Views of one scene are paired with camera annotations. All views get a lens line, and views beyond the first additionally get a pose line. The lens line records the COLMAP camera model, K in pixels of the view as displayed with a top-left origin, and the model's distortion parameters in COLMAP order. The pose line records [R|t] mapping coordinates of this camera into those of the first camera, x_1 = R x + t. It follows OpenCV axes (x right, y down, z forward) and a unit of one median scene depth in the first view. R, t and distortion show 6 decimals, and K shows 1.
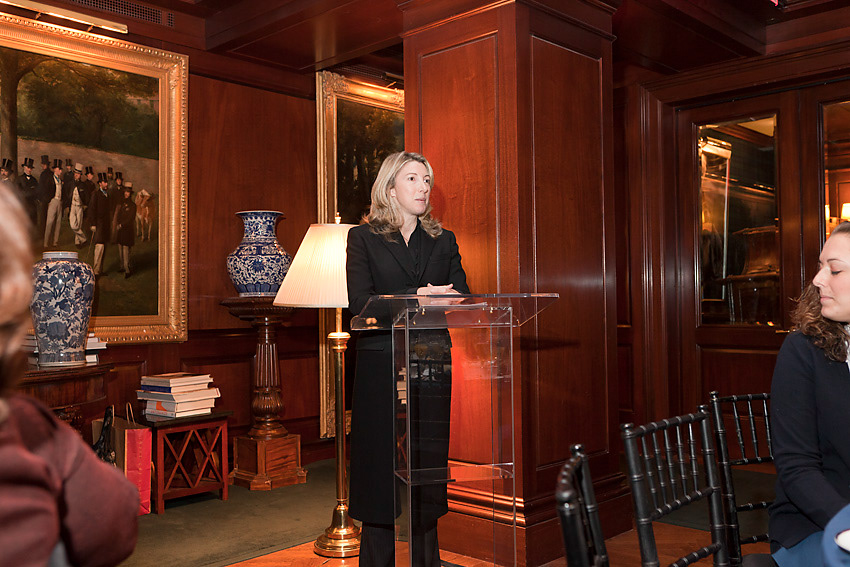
lens RADIAL K [[822.4, 0, 425.0], [0, 822.4, 283.5], [0, 0, 1]] dist [0.012794, -0.017170]
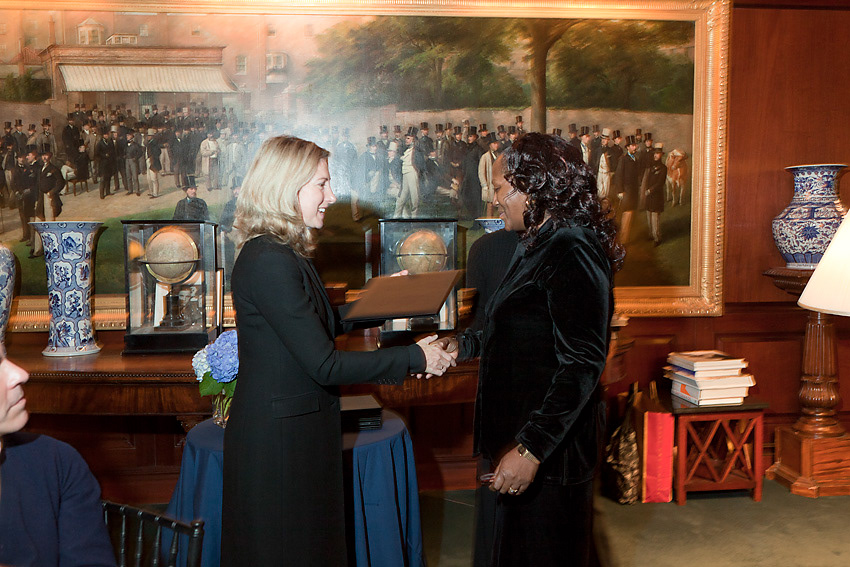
lens RADIAL K [[822.4, 0, 425.0], [0, 822.4, 283.5], [0, 0, 1]] dist [0.012794, -0.017170]
pose [[0.765374, 0.049530, -0.641677, 0.039130], [0.013849, 0.995536, 0.093363, -0.056009], [0.643437, -0.080344, 0.761271, 0.117277]]
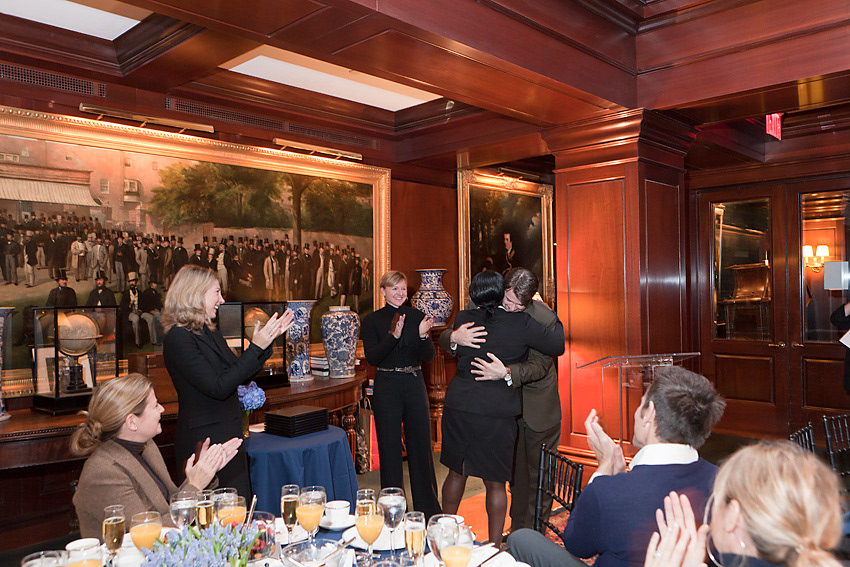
lens RADIAL K [[673.8, 0, 425.0], [0, 673.8, 283.5], [0, 0, 1]] dist [0.006957, 0.002507]
pose [[0.999997, -0.002256, 0.000378, -0.235028], [0.002252, 0.999925, 0.012072, -0.082669], [-0.000405, -0.012072, 0.999927, -0.263322]]
